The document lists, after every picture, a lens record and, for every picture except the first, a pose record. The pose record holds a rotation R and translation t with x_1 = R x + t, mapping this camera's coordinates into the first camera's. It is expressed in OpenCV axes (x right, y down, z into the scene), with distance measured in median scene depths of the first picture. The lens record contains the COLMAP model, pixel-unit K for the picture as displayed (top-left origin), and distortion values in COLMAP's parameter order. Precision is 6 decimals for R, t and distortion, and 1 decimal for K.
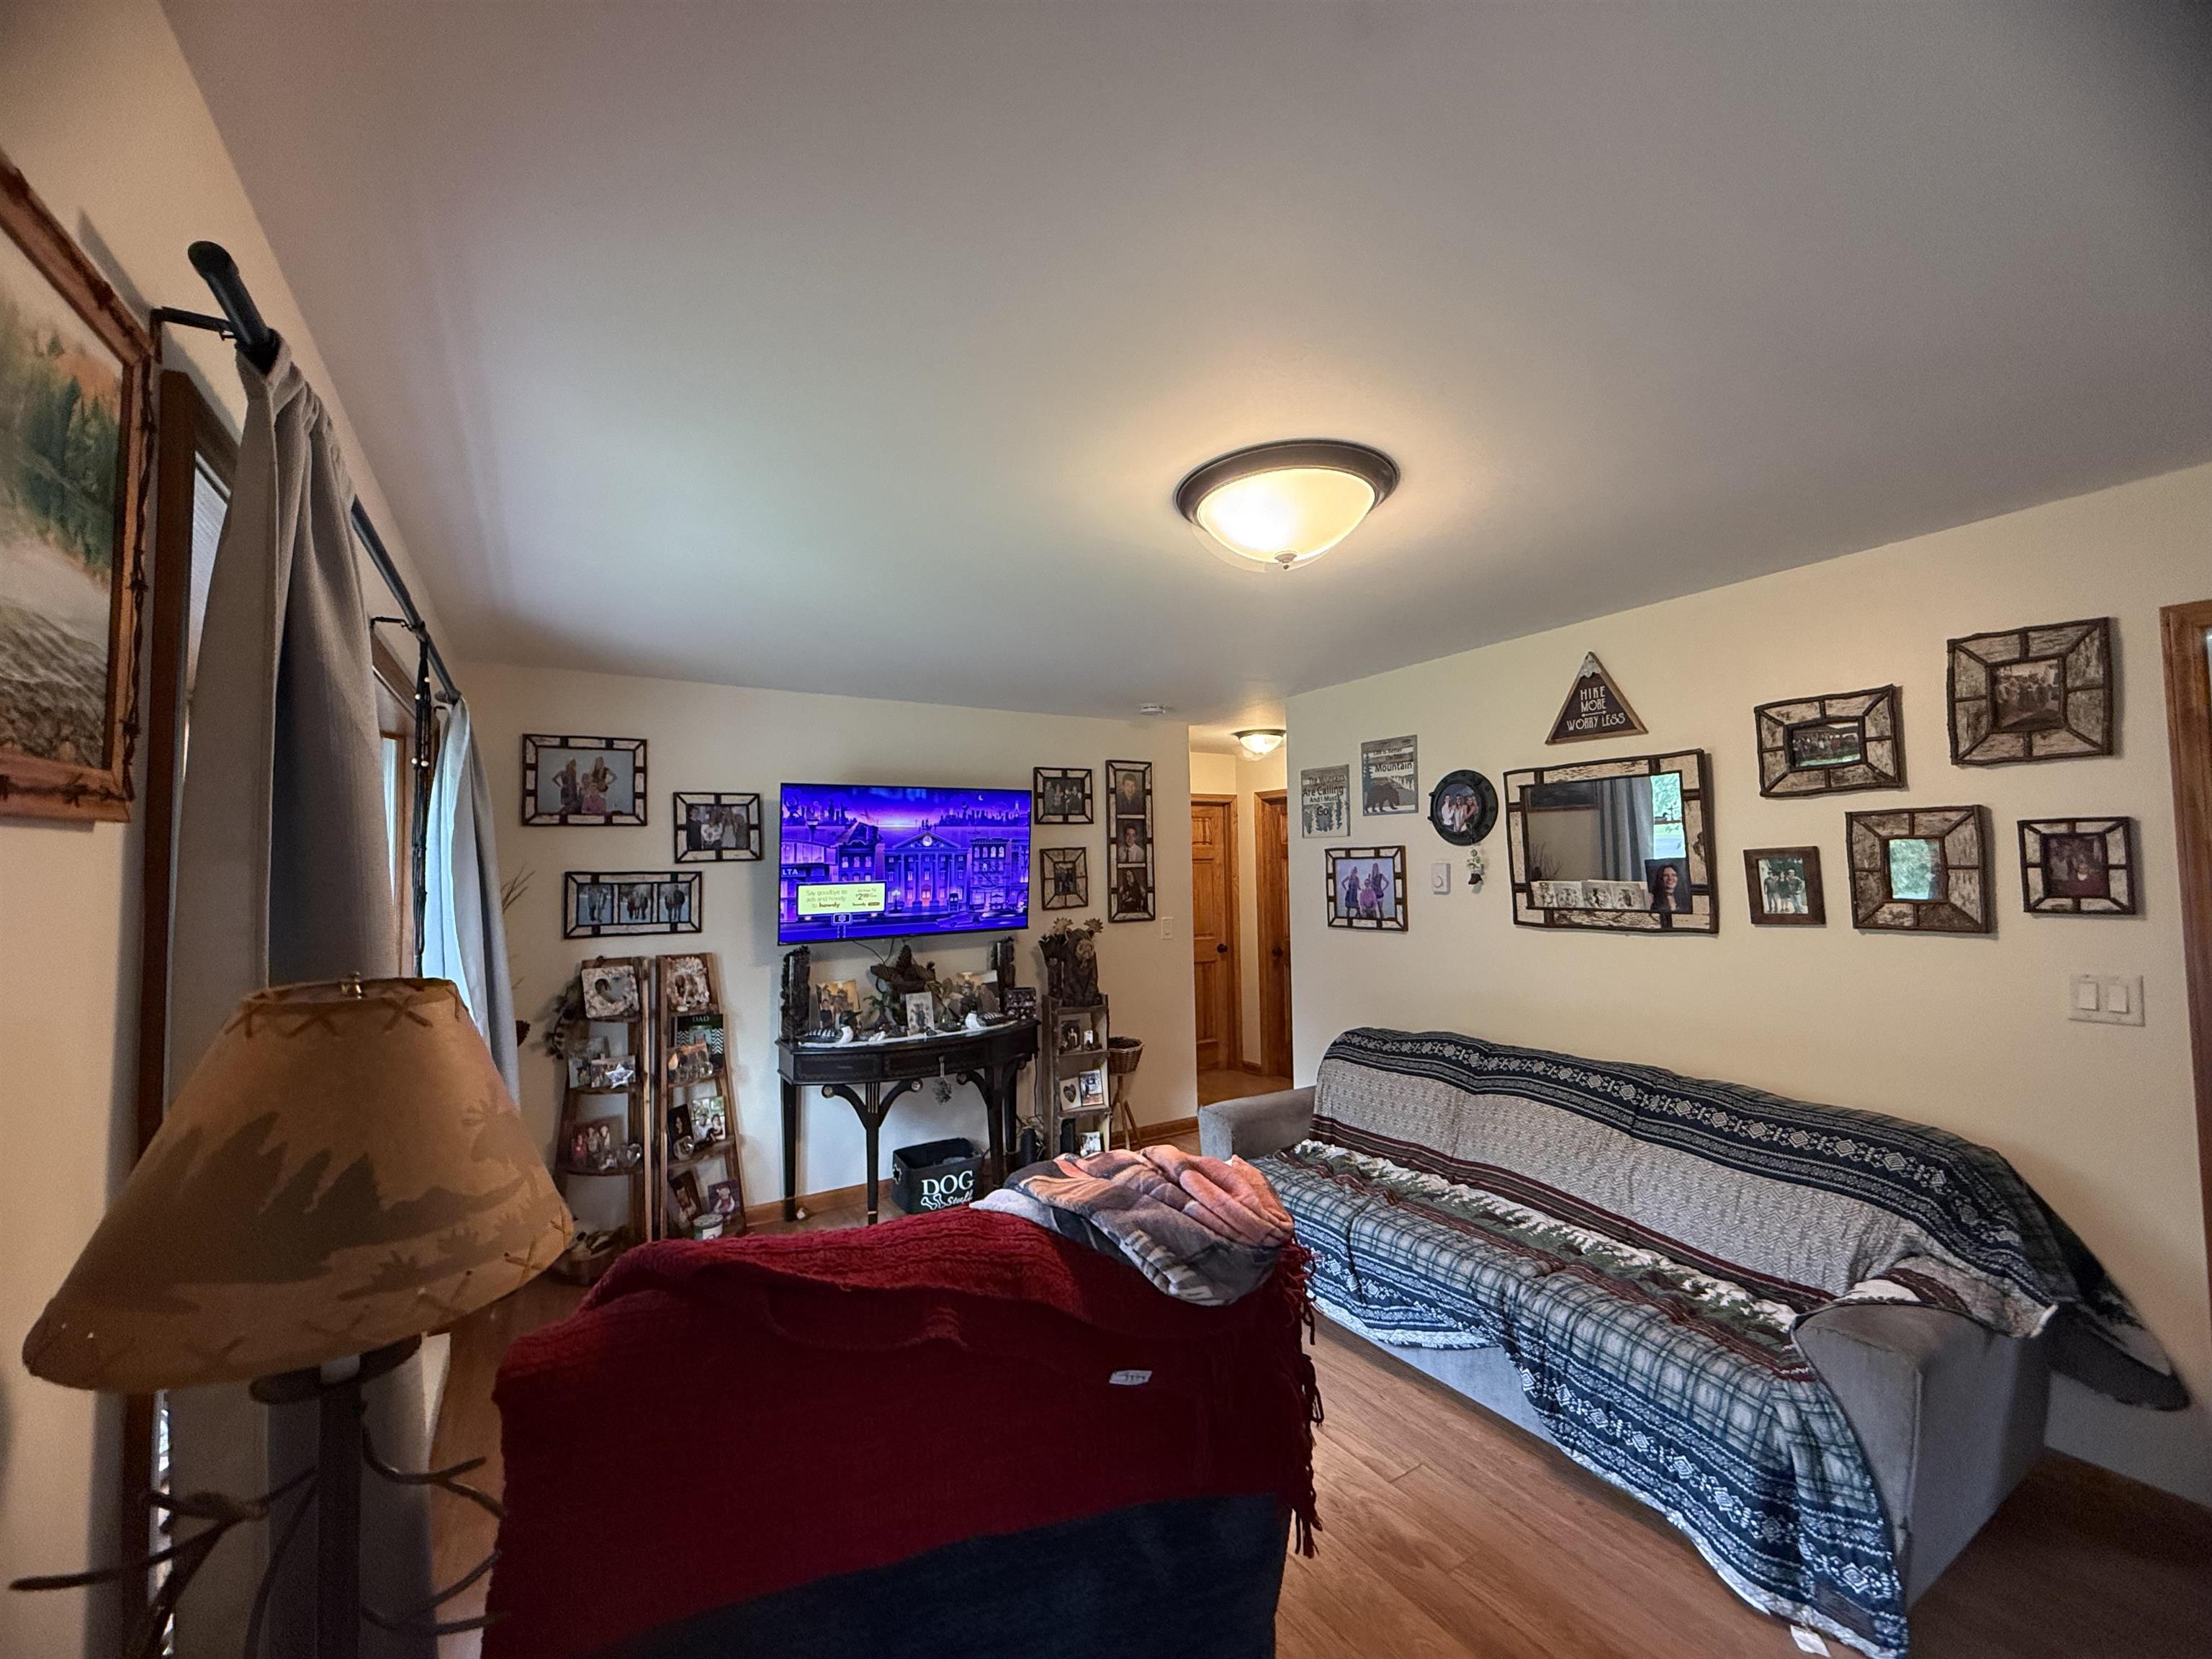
lens RADIAL K [[878.9, 0, 1100.3], [0, 878.9, 828.7], [0, 0, 1]] dist [-0.000403, -0.000086]
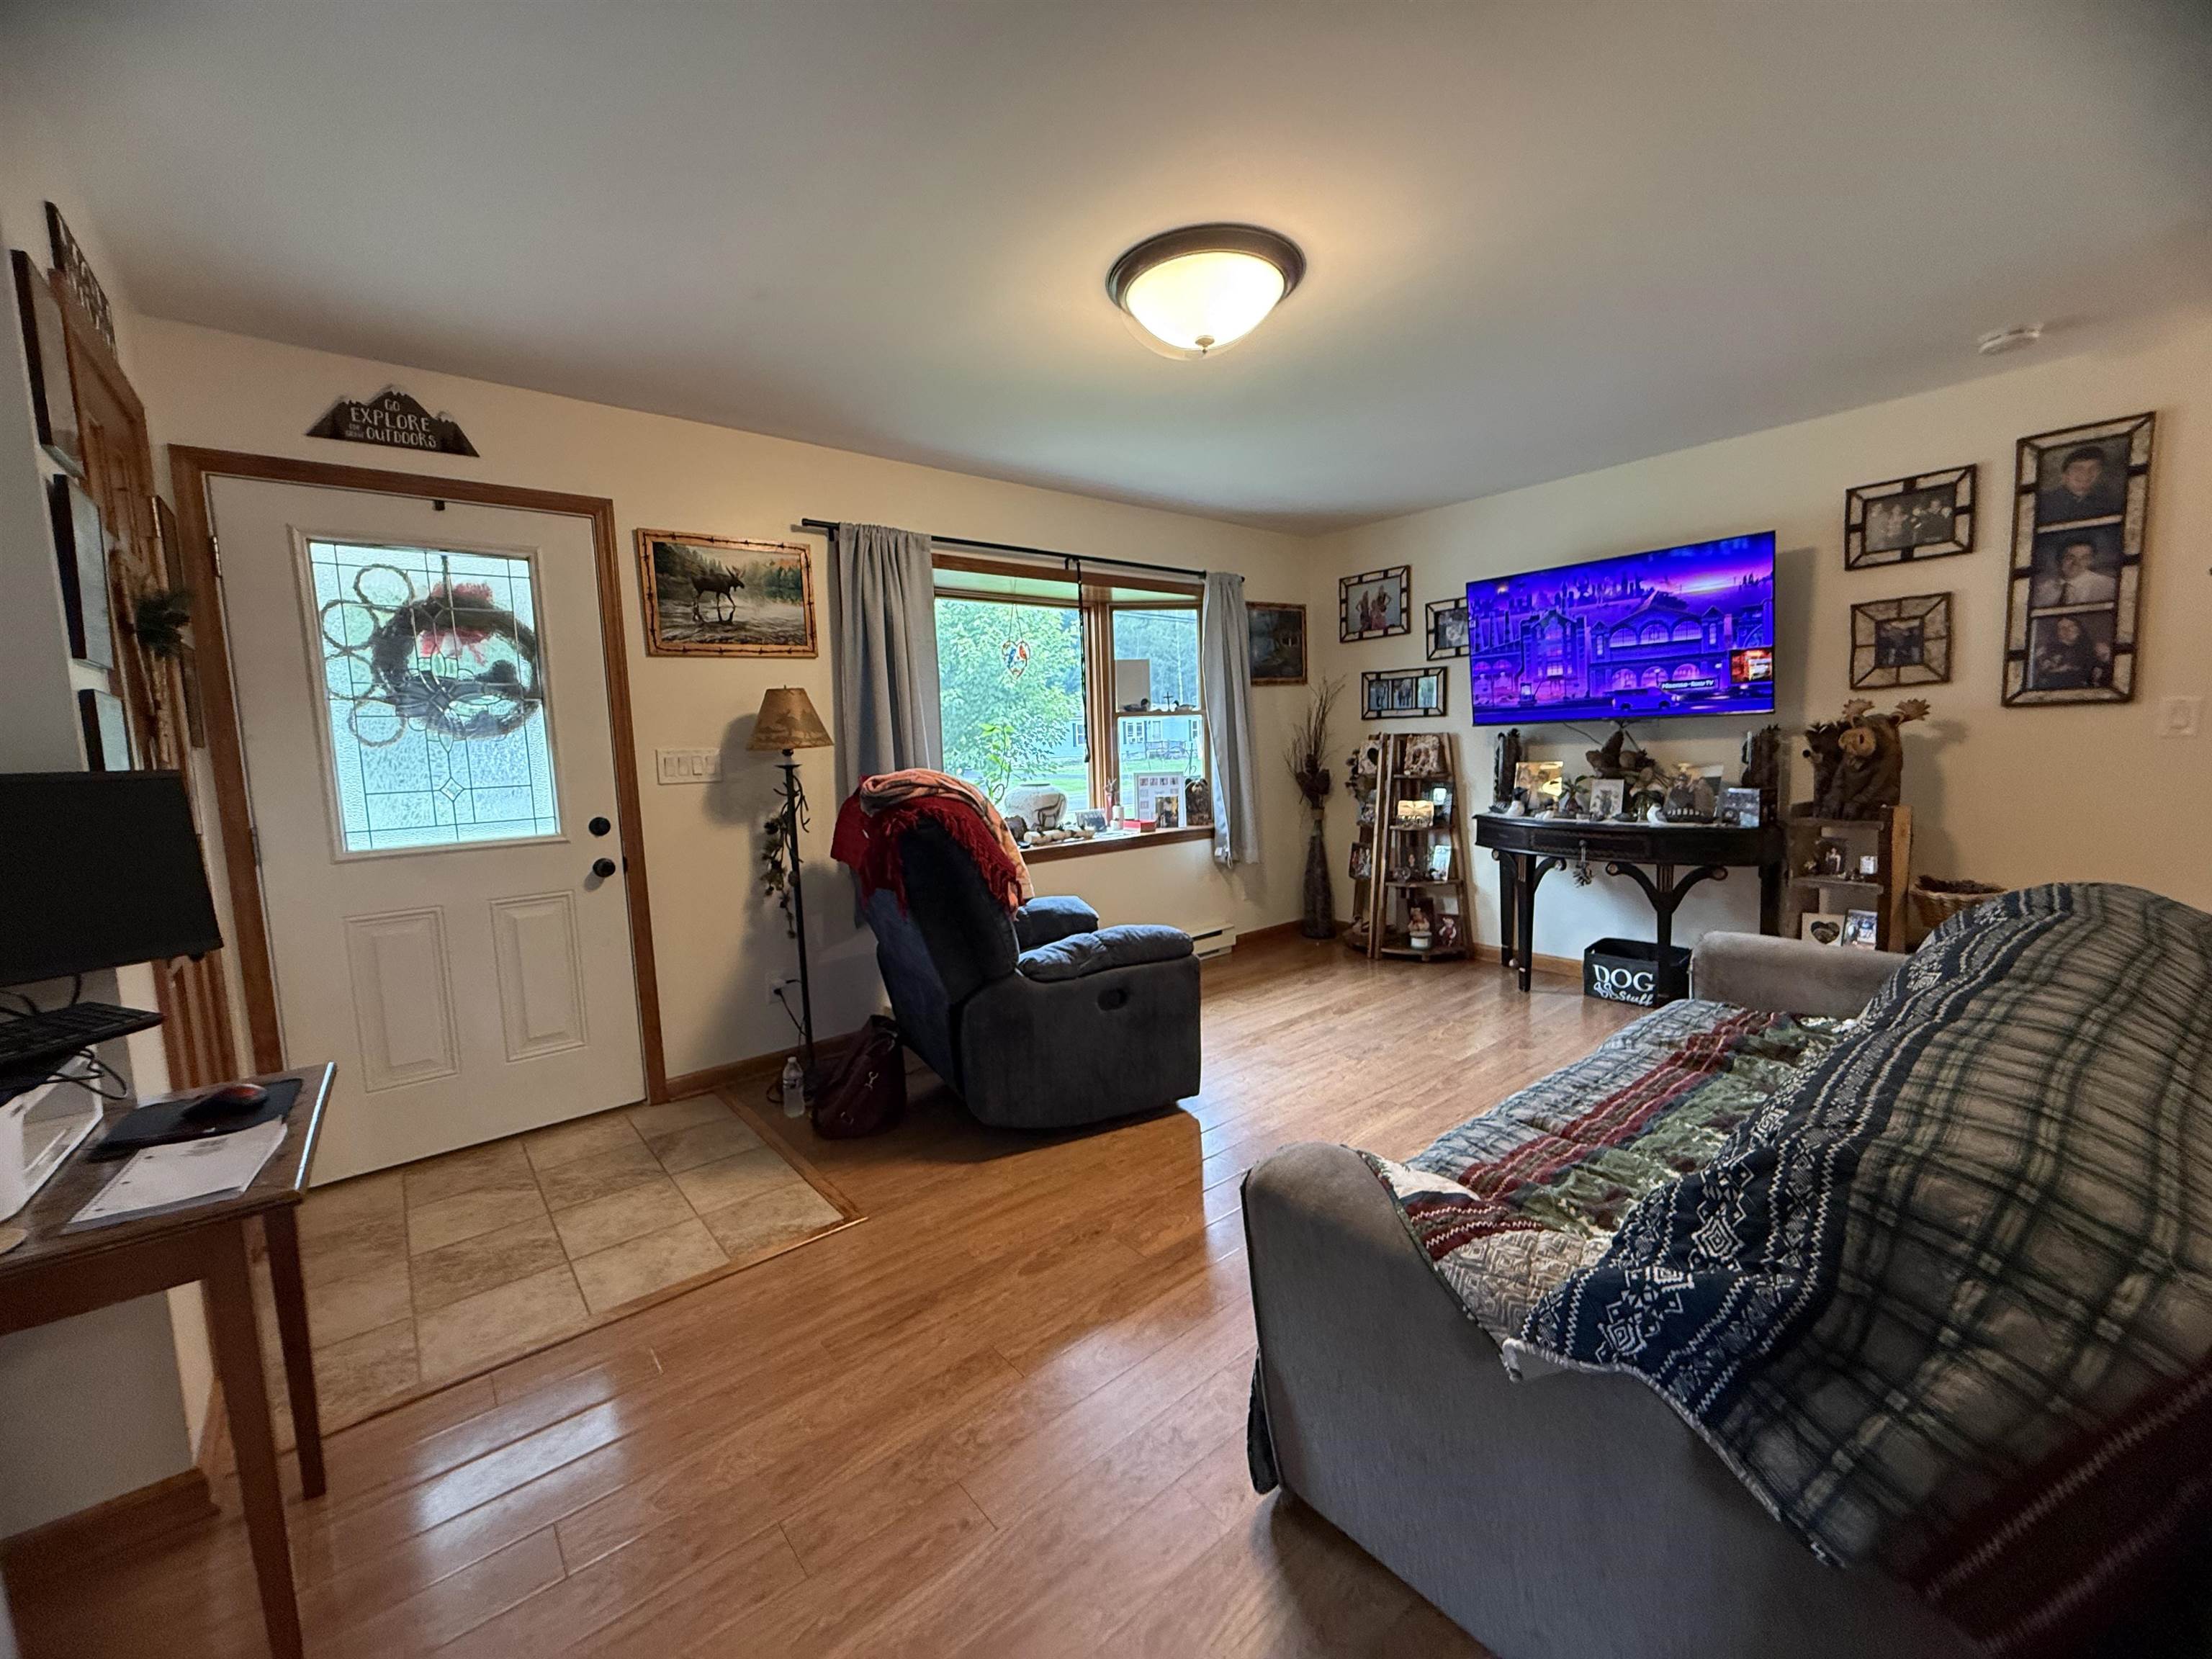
lens RADIAL K [[878.9, 0, 1100.3], [0, 878.9, 828.7], [0, 0, 1]] dist [-0.000403, -0.000086]
pose [[0.143634, 0.113125, -0.983144, 0.736383], [0.078894, 0.988974, 0.125322, 0.084421], [0.986481, -0.095564, 0.133125, 0.355992]]
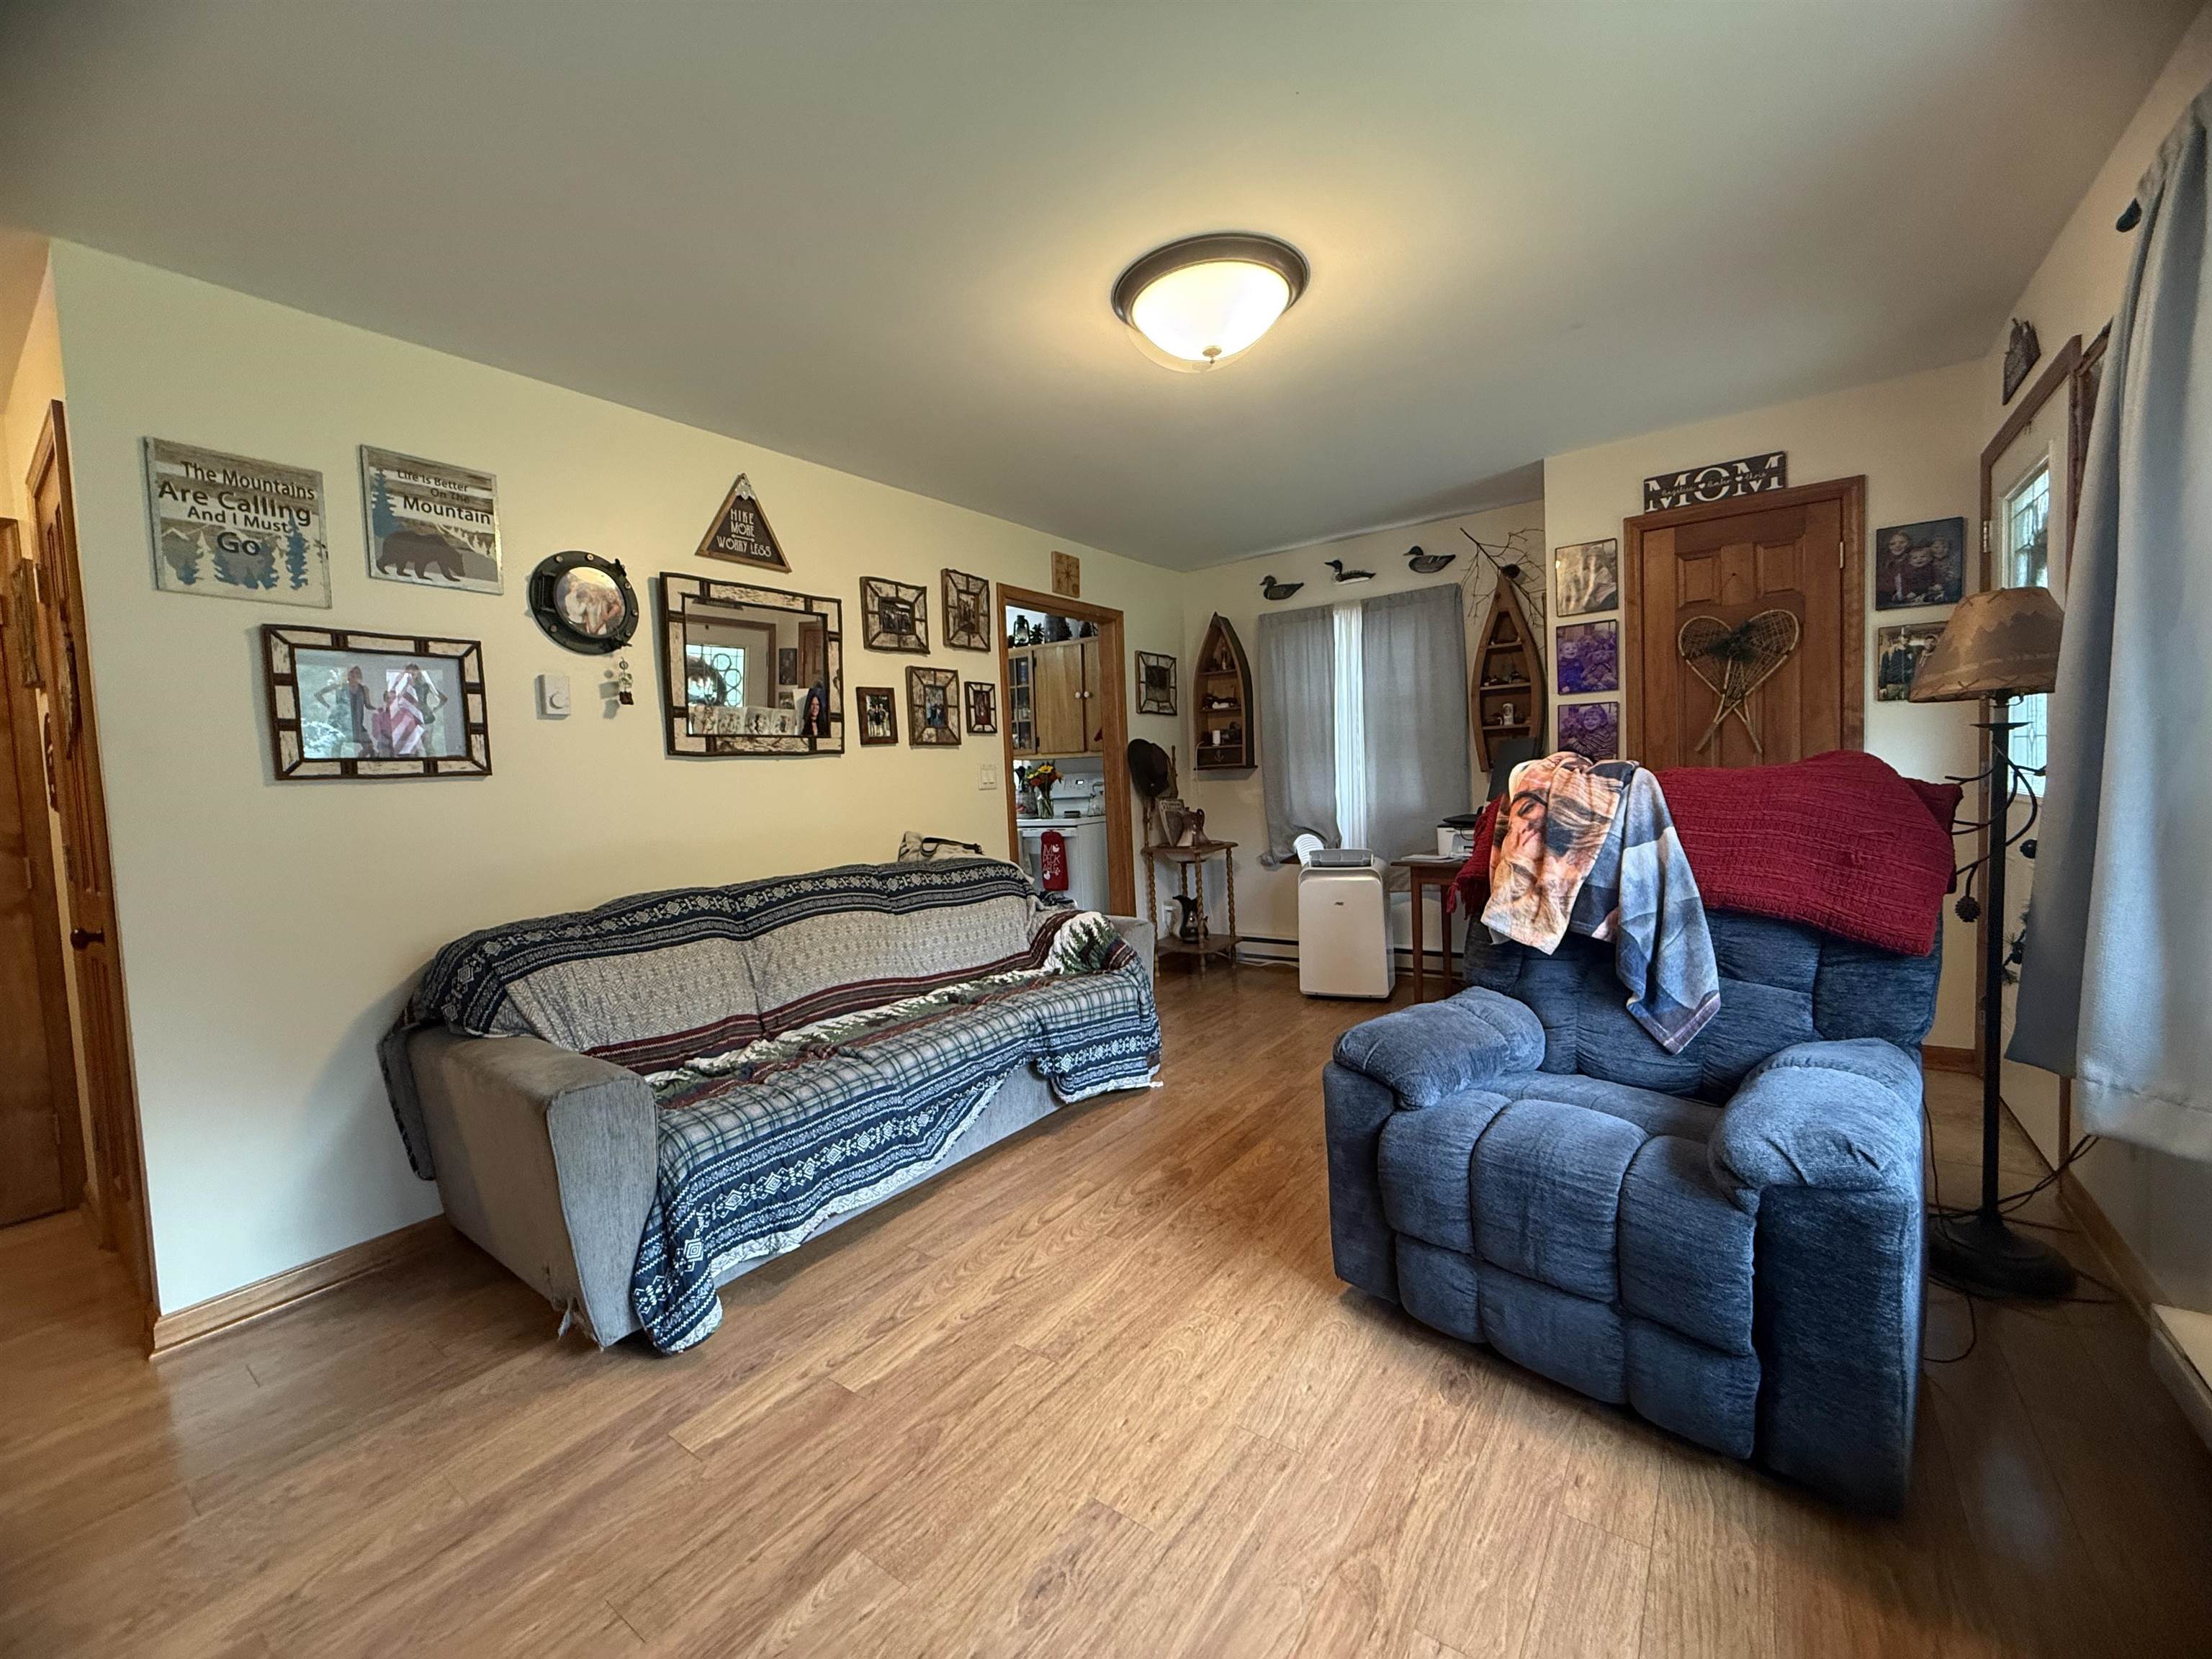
lens RADIAL K [[888.2, 0, 1097.0], [0, 888.2, 826.8], [0, 0, 1]] dist [0.001030, -0.000242]
pose [[-0.373311, -0.015457, 0.927577, -0.436164], [0.010756, 0.999722, 0.020988, 0.149102], [-0.927644, 0.017812, -0.373041, 0.850192]]
